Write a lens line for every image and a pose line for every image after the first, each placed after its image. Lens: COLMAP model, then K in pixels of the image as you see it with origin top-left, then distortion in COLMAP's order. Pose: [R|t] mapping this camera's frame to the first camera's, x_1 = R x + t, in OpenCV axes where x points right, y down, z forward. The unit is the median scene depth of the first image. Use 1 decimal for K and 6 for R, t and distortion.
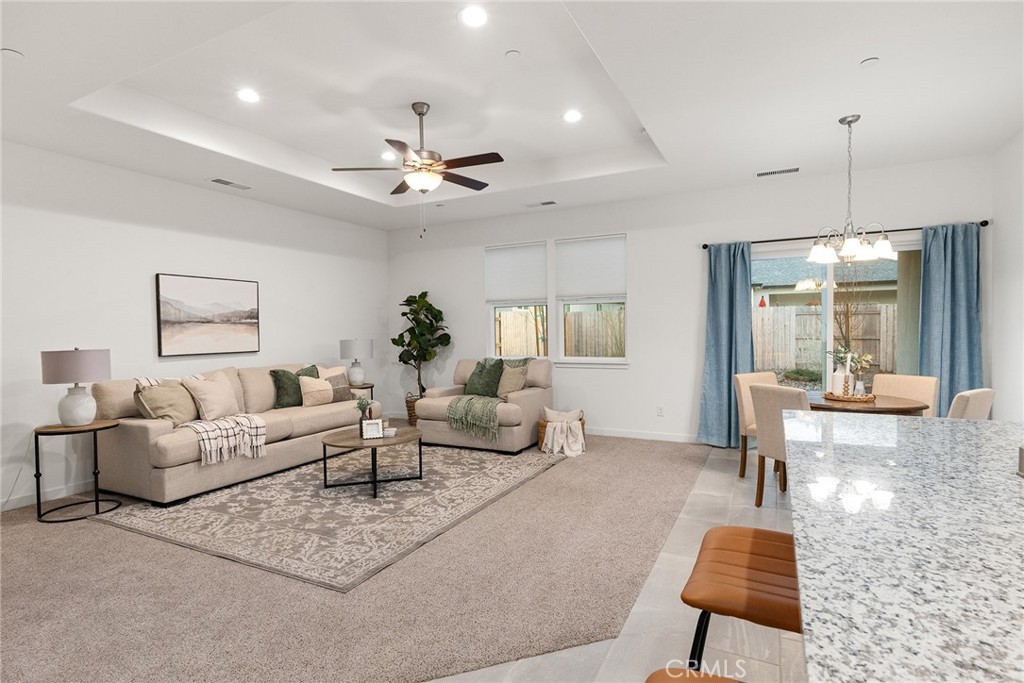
lens RADIAL K [[511.1, 0, 512.0], [0, 511.1, 341.5], [0, 0, 1]] dist [-0.001122, -0.000401]
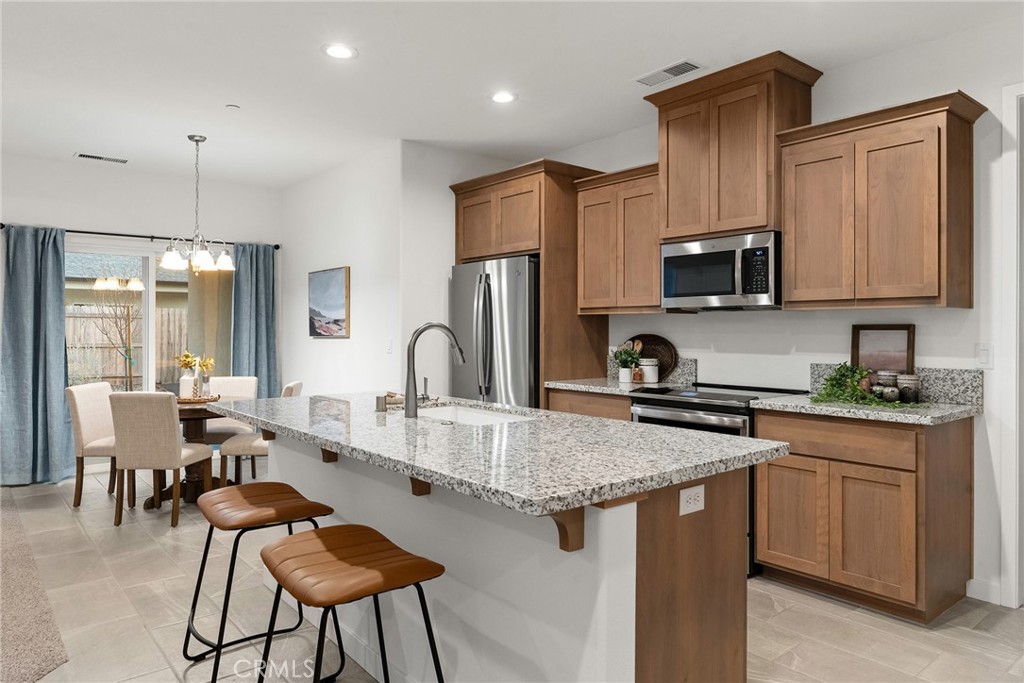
lens RADIAL K [[679.9, 0, 511.6], [0, 679.9, 328.5], [0, 0, 1]] dist [0.007110, 0.002210]
pose [[0.397242, 0.014304, 0.917603, -0.299447], [0.016357, 0.999609, -0.022663, 0.004315], [-0.917568, 0.024012, 0.396852, -0.124874]]
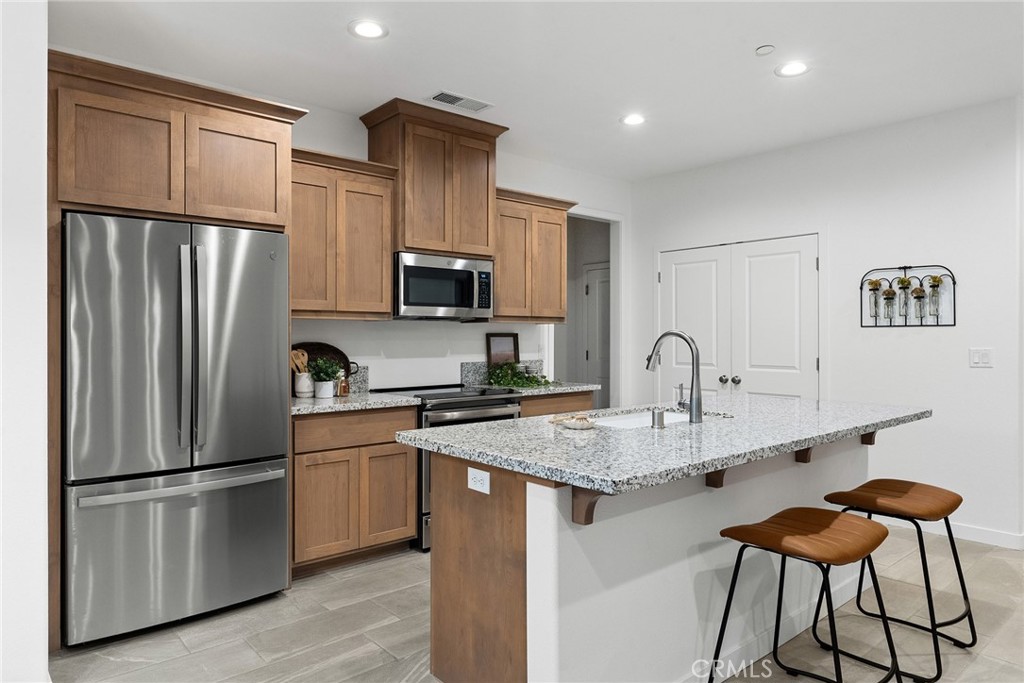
lens RADIAL K [[687.3, 0, 512.0], [0, 687.3, 341.5], [0, 0, 1]] dist [0.000180, 0.000824]
pose [[-0.941023, 0.009271, 0.338216, 0.165694], [0.019694, 0.999431, 0.027399, -0.028099], [-0.337769, 0.032444, -0.940670, 0.871924]]
